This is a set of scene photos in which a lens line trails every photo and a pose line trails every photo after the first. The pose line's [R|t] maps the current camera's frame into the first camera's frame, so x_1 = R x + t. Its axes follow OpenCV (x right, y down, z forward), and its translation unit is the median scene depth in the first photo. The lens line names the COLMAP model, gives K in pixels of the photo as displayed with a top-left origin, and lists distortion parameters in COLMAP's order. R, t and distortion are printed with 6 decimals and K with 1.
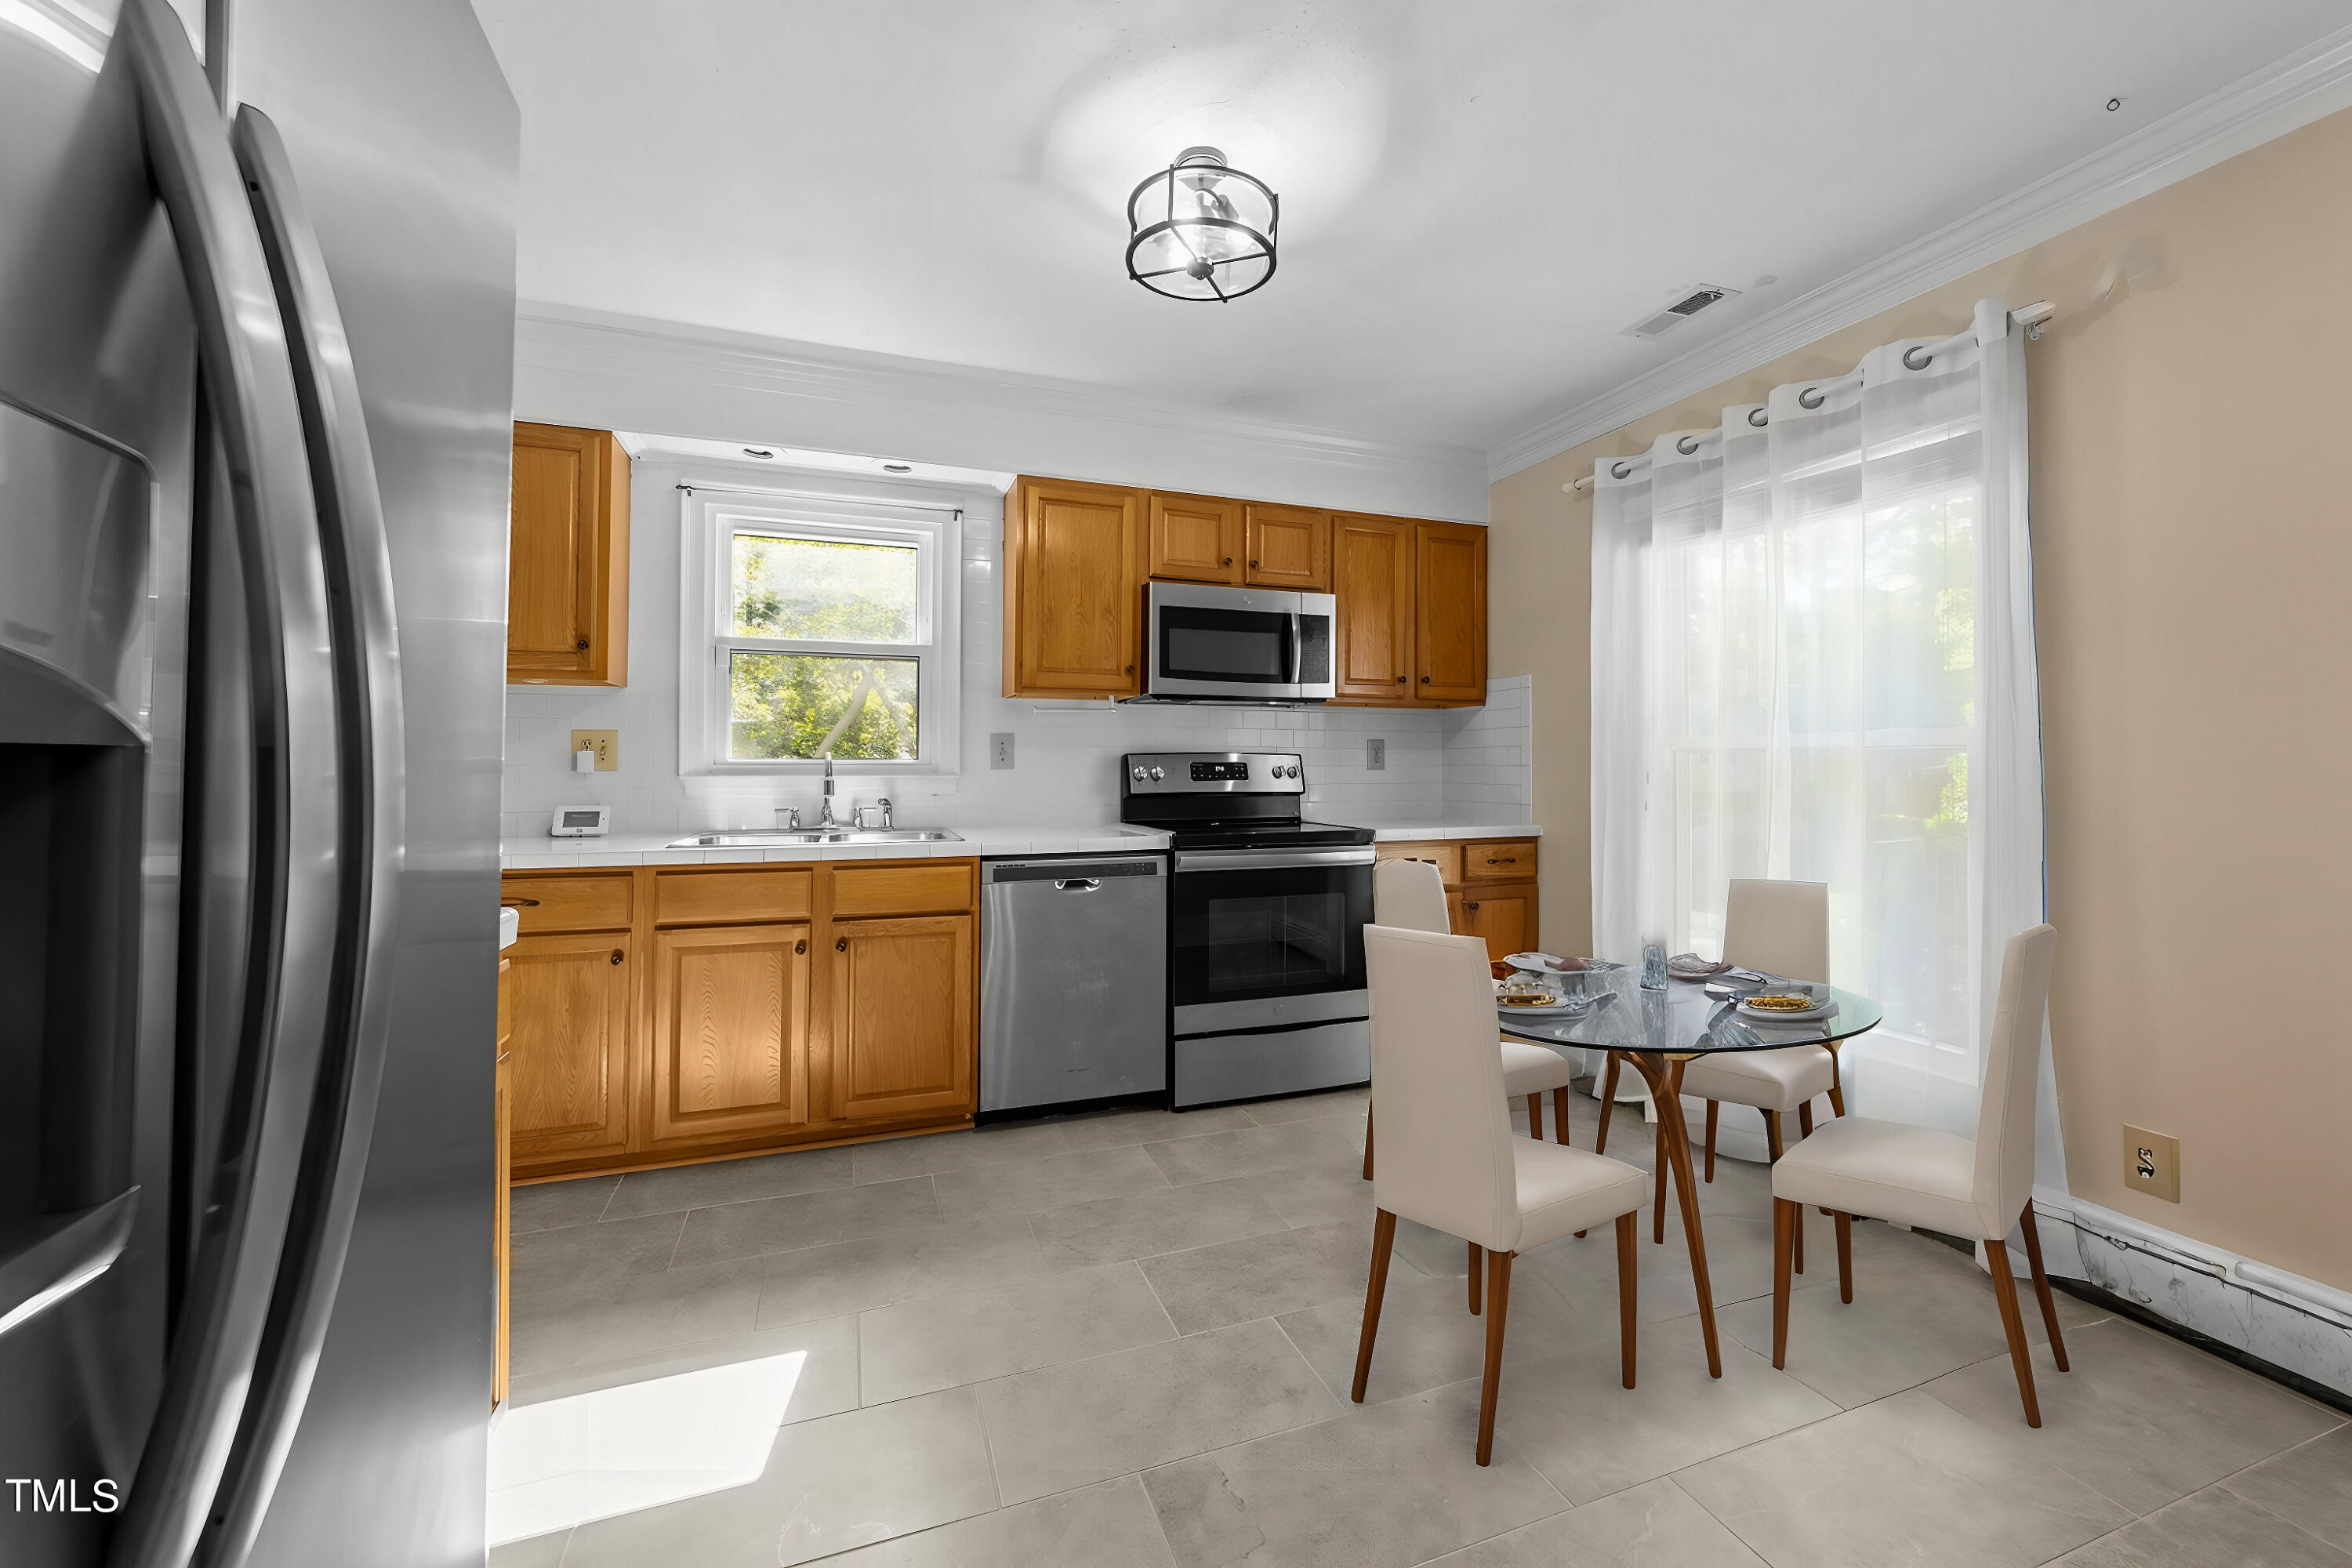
lens RADIAL K [[925.0, 0, 1179.3], [0, 925.0, 768.5], [0, 0, 1]] dist [-0.000944, 0.000125]
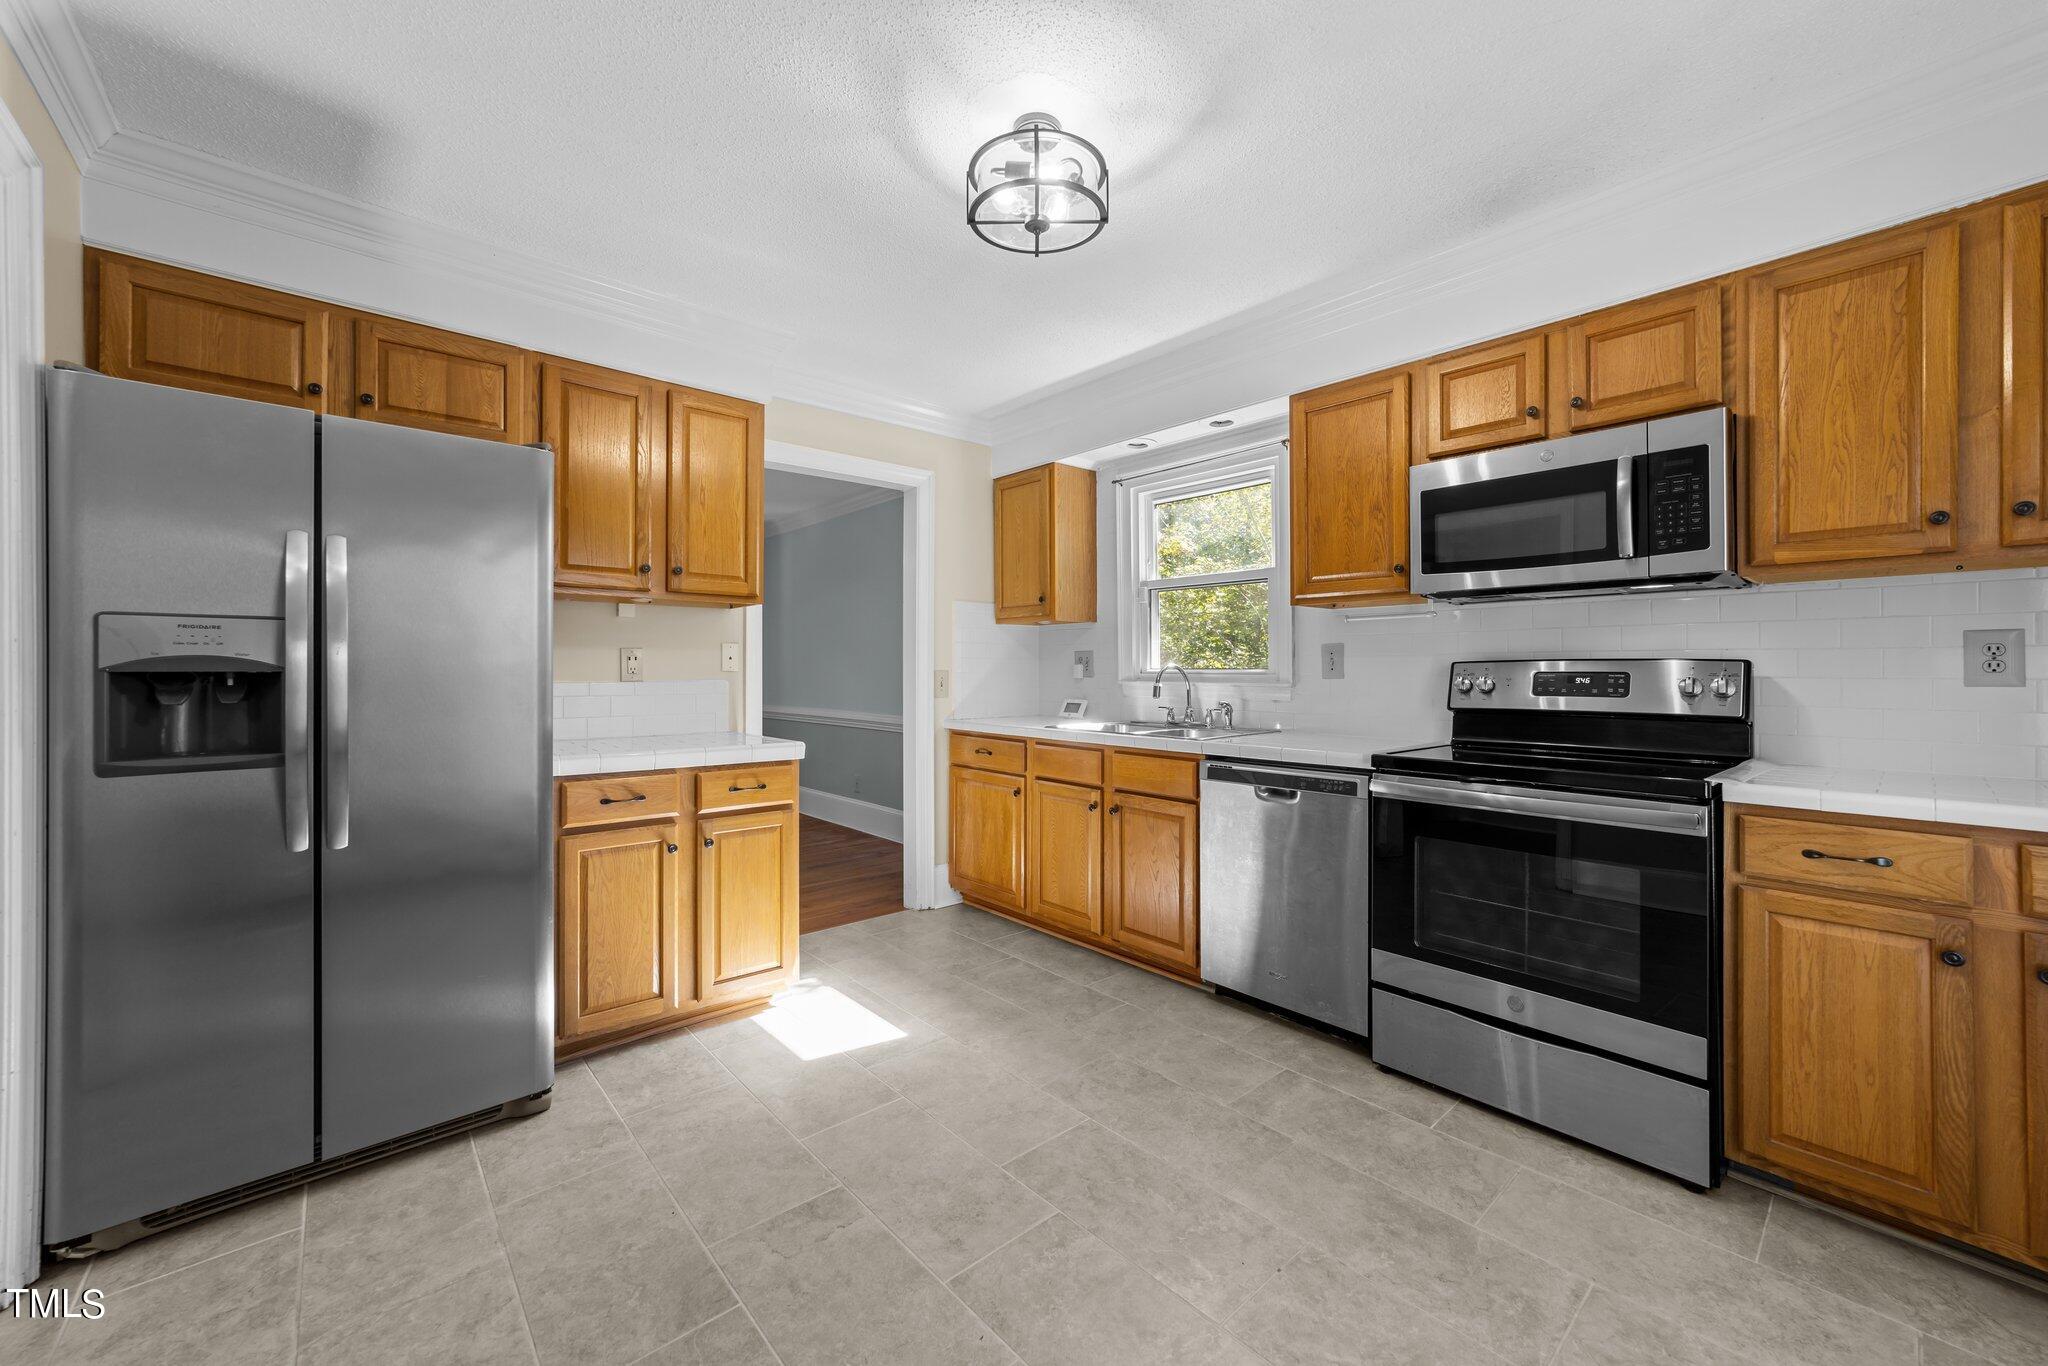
lens RADIAL K [[803.6, 0, 1024.0], [0, 803.6, 683.0], [0, 0, 1]] dist [-0.000477, 0.000136]
pose [[0.362242, 0.014545, -0.931970, 0.587318], [-0.003833, 0.999893, 0.014115, -0.006432], [0.932076, -0.001541, 0.362259, 0.409960]]
